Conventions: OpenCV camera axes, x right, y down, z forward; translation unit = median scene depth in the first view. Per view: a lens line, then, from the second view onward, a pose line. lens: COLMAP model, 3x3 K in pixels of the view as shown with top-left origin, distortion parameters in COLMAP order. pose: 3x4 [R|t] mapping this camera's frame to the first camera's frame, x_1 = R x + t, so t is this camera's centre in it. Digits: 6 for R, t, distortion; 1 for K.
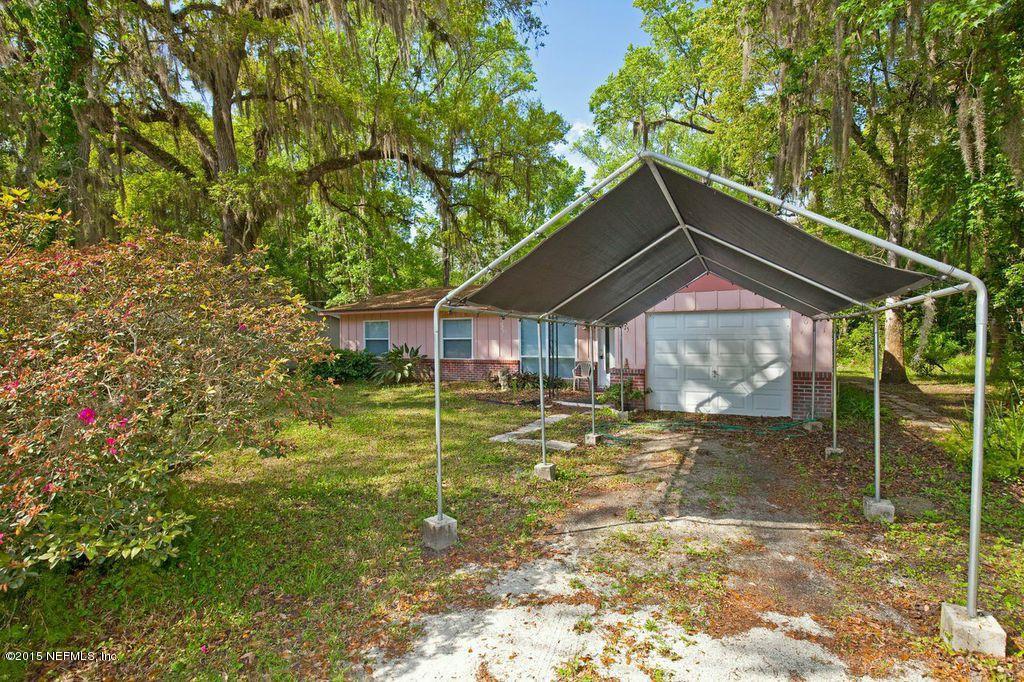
lens RADIAL K [[475.7, 0, 517.4], [0, 475.7, 338.8], [0, 0, 1]] dist [-0.021842, 0.000474]
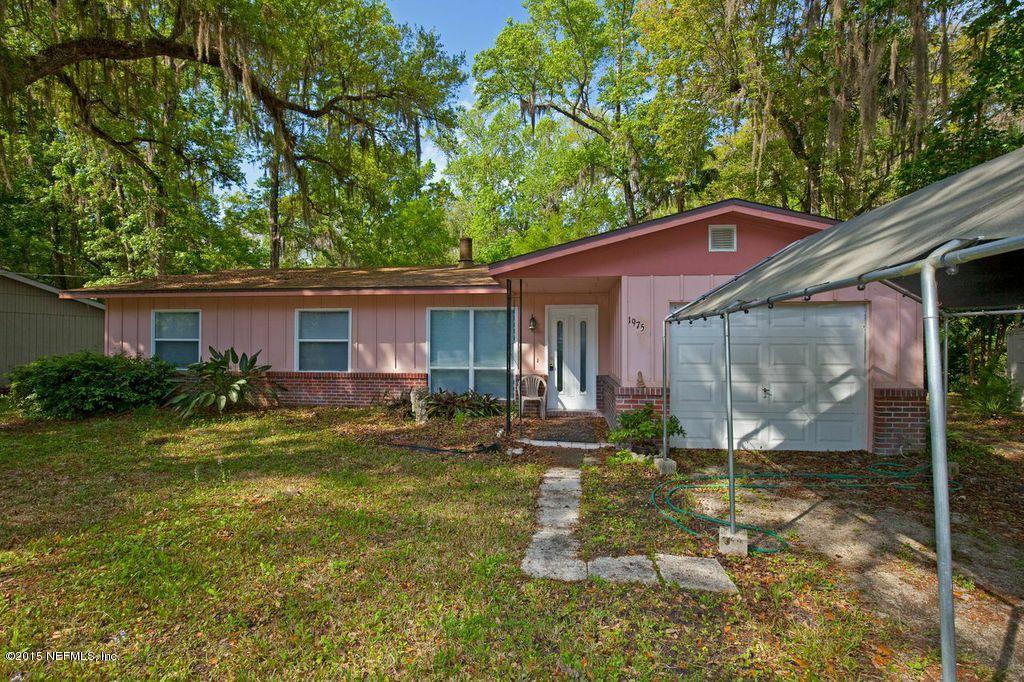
lens RADIAL K [[475.7, 0, 517.4], [0, 475.7, 338.8], [0, 0, 1]] dist [-0.021842, 0.000474]
pose [[0.936198, 0.013116, 0.351227, -0.105383], [-0.008301, 0.999850, -0.015210, 0.004688], [-0.351374, 0.011324, 0.936167, 0.297003]]
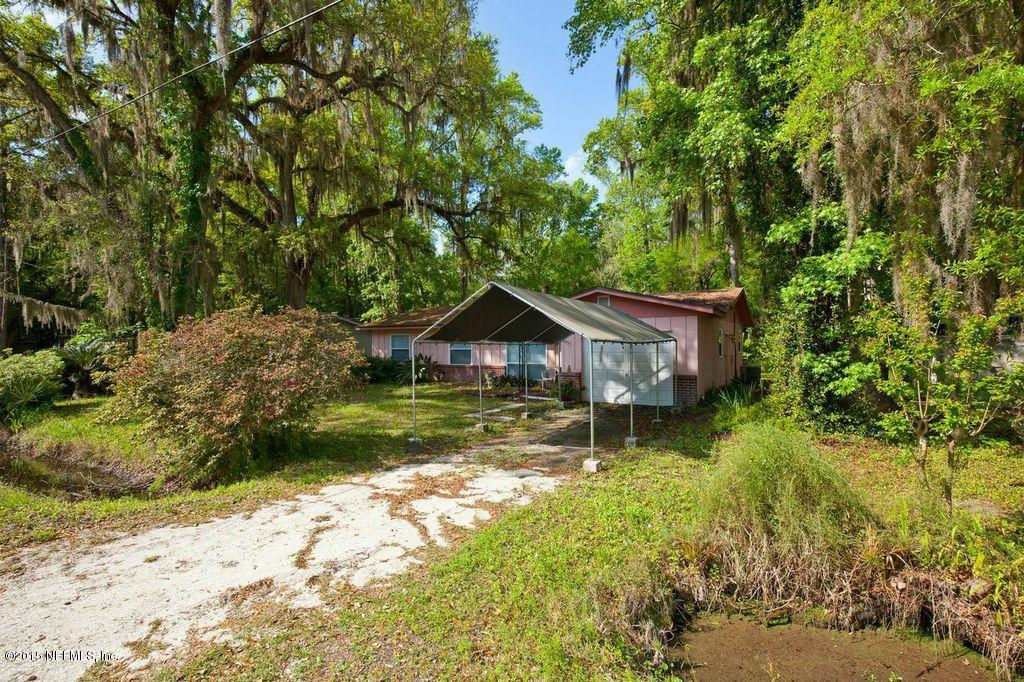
lens RADIAL K [[474.0, 0, 518.5], [0, 474.0, 340.1], [0, 0, 1]] dist [0.000135, 0.000160]
pose [[0.998156, 0.001814, -0.060669, 0.109965], [-0.002321, 0.999963, -0.008290, -0.014500], [0.060652, 0.008416, 0.998124, -0.285397]]
